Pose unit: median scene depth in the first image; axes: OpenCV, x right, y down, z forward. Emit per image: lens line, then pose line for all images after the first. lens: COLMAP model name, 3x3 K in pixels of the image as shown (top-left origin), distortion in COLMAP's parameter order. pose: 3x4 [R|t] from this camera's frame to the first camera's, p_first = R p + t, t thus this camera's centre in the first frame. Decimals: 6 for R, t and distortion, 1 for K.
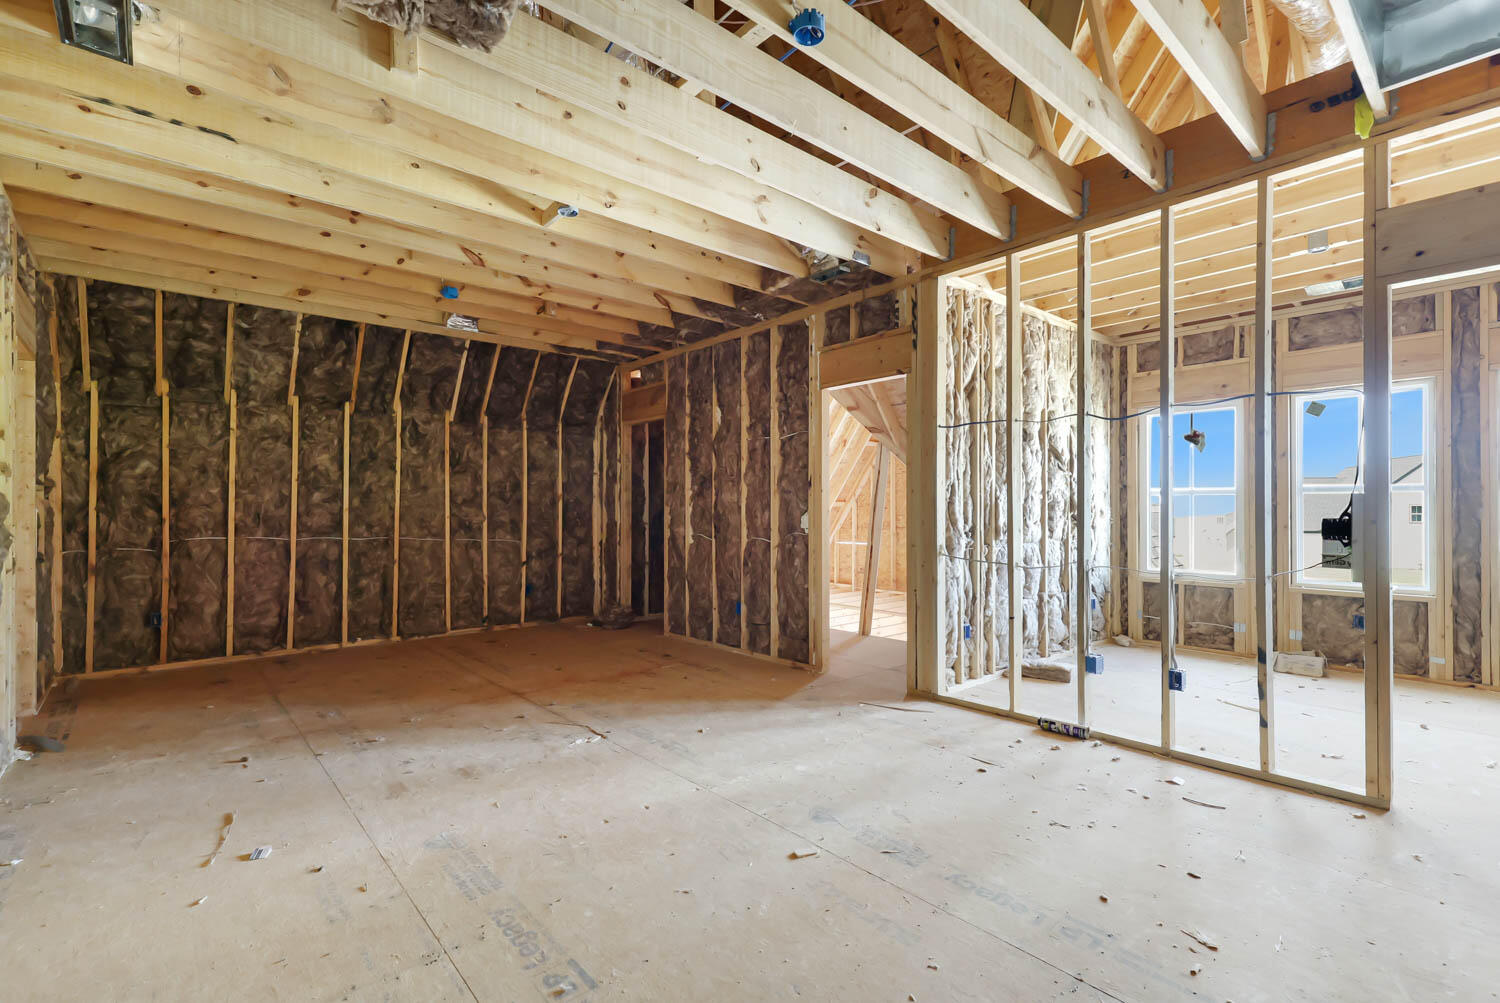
lens RADIAL K [[683.5, 0, 752.3], [0, 683.5, 504.7], [0, 0, 1]] dist [-0.002093, -0.000406]
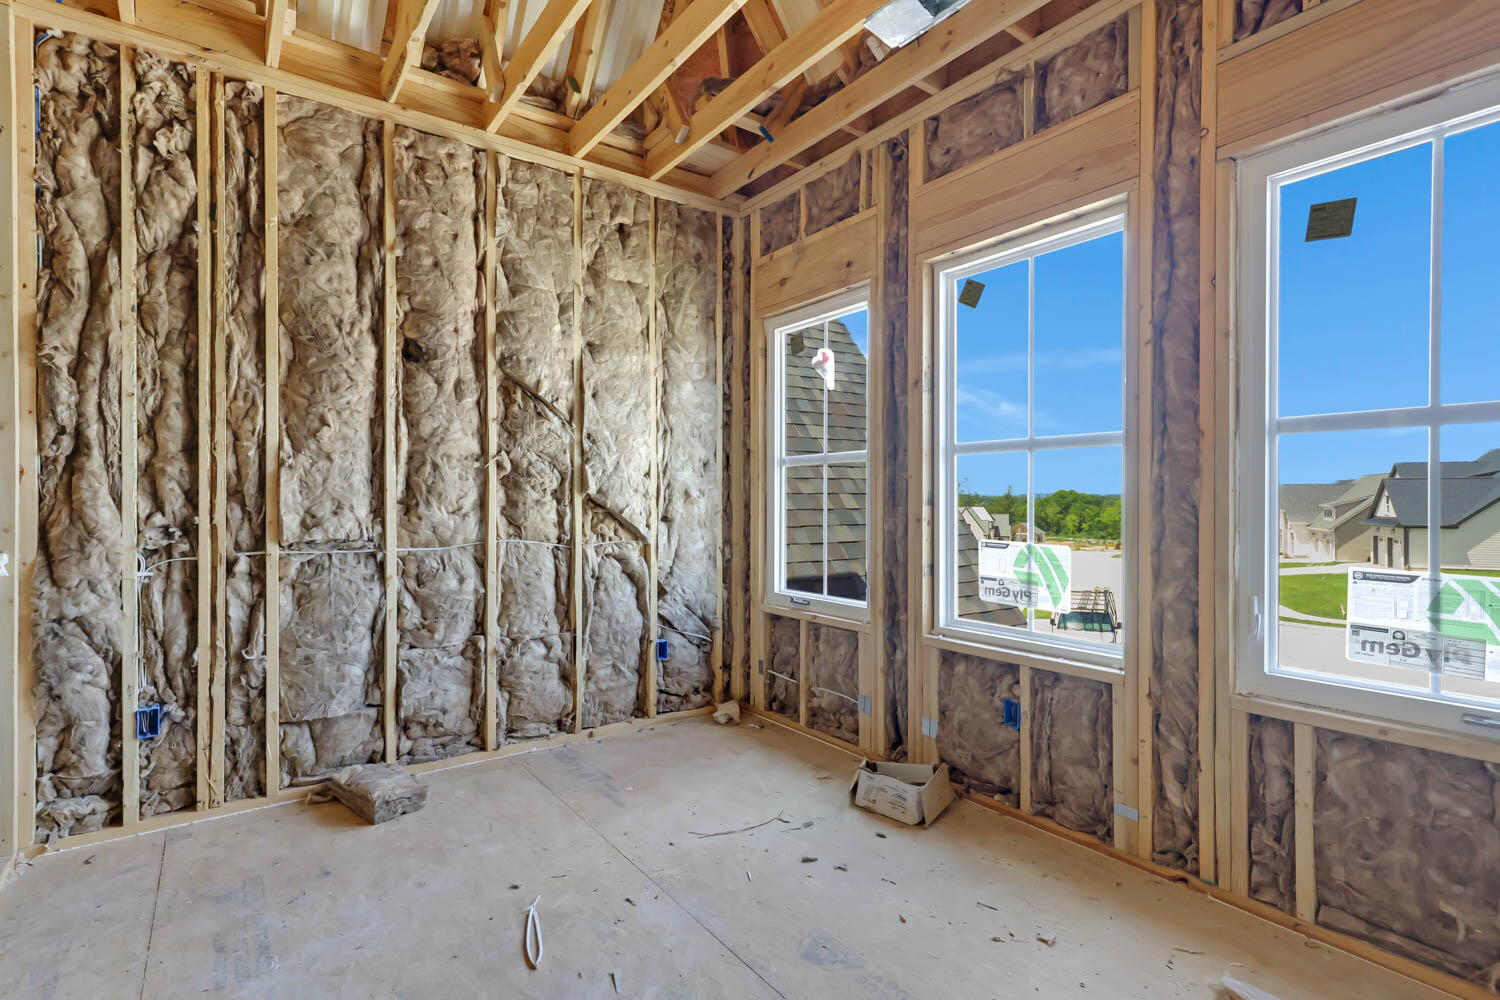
lens RADIAL K [[722.5, 0, 747.1], [0, 722.5, 500.5], [0, 0, 1]] dist [0.002766, 0.000547]
pose [[0.995884, 0.002961, -0.090589, 0.783847], [-0.002496, 0.999983, 0.005254, 0.016574], [0.090603, -0.005007, 0.995875, 0.485902]]
